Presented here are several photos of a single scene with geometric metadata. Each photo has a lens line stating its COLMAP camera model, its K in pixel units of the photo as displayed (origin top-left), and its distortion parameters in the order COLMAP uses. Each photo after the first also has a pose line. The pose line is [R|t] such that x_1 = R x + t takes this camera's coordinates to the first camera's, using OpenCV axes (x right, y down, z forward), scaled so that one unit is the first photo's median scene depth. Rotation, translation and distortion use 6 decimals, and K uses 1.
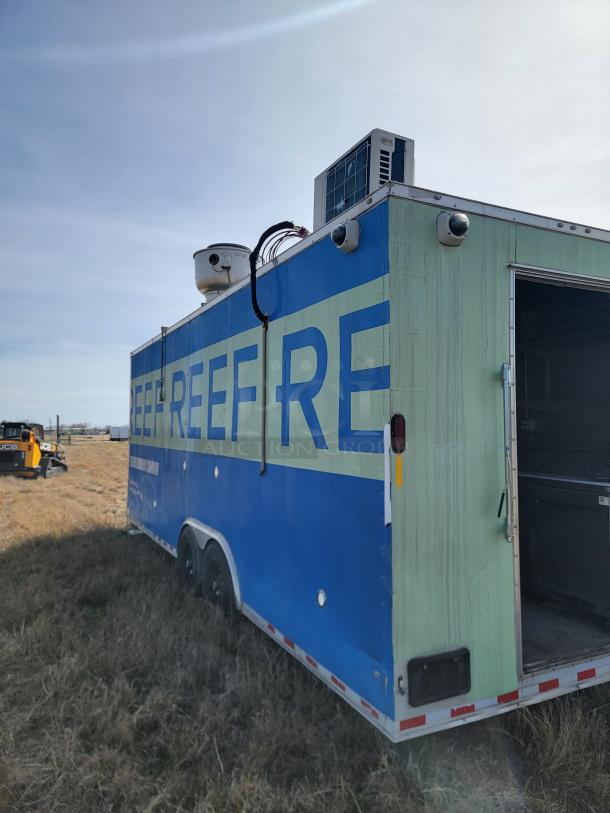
lens RADIAL K [[588.5, 0, 306.7], [0, 588.5, 401.0], [0, 0, 1]] dist [0.053121, -0.046127]
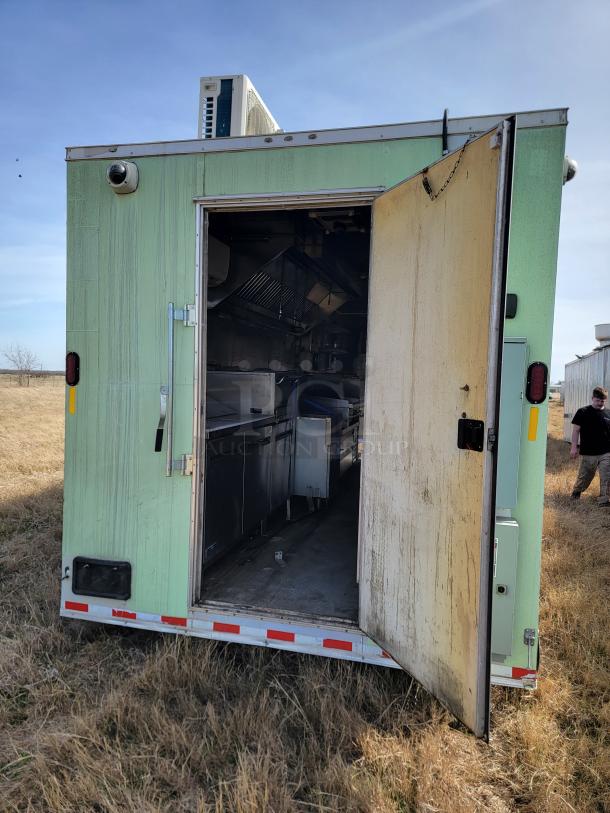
lens RADIAL K [[588.5, 0, 305.9], [0, 588.5, 409.9], [0, 0, 1]] dist [0.053121, -0.046127]
pose [[0.745601, 0.058051, -0.663859, 1.237714], [-0.003579, 0.996533, 0.083121, 0.035368], [0.666383, -0.059599, 0.743224, 0.409214]]
